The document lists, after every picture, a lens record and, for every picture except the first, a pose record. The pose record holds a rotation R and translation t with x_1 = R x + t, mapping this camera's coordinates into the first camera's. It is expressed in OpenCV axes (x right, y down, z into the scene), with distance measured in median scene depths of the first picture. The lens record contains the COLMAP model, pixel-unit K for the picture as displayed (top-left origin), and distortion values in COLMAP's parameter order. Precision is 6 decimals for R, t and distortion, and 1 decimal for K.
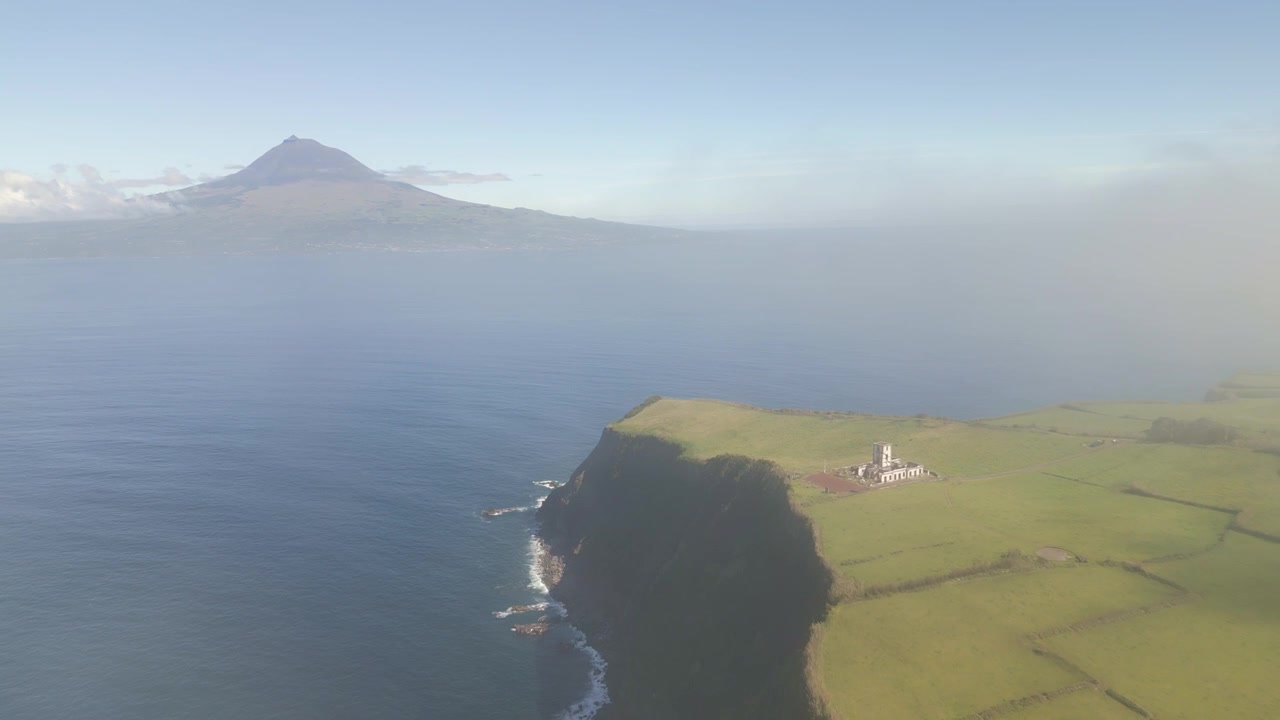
lens RADIAL K [[950.5, 0, 635.8], [0, 950.5, 362.9], [0, 0, 1]] dist [0.005957, -0.011553]
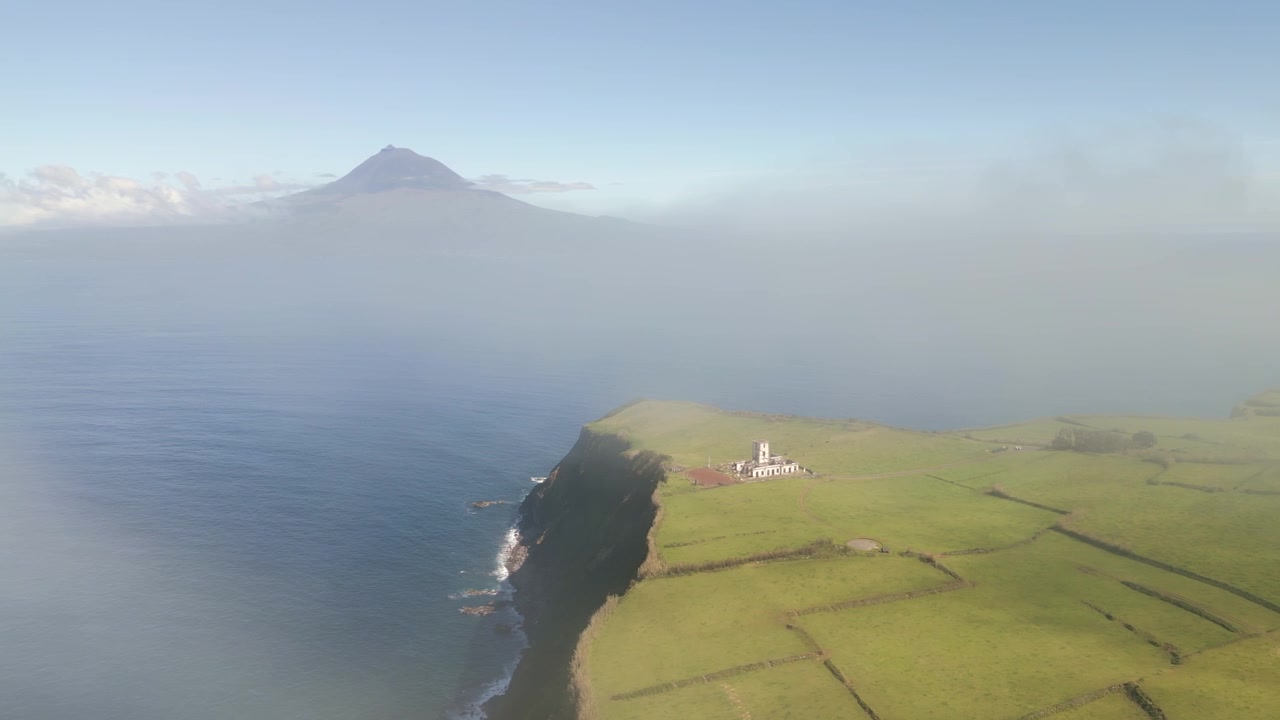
lens RADIAL K [[950.5, 0, 646.9], [0, 950.5, 355.8], [0, 0, 1]] dist [0.005957, -0.011553]
pose [[0.996134, 0.020565, -0.085405, 0.191720], [-0.021984, 0.999635, -0.015700, 0.007997], [0.085051, 0.017517, 0.996223, -0.057398]]
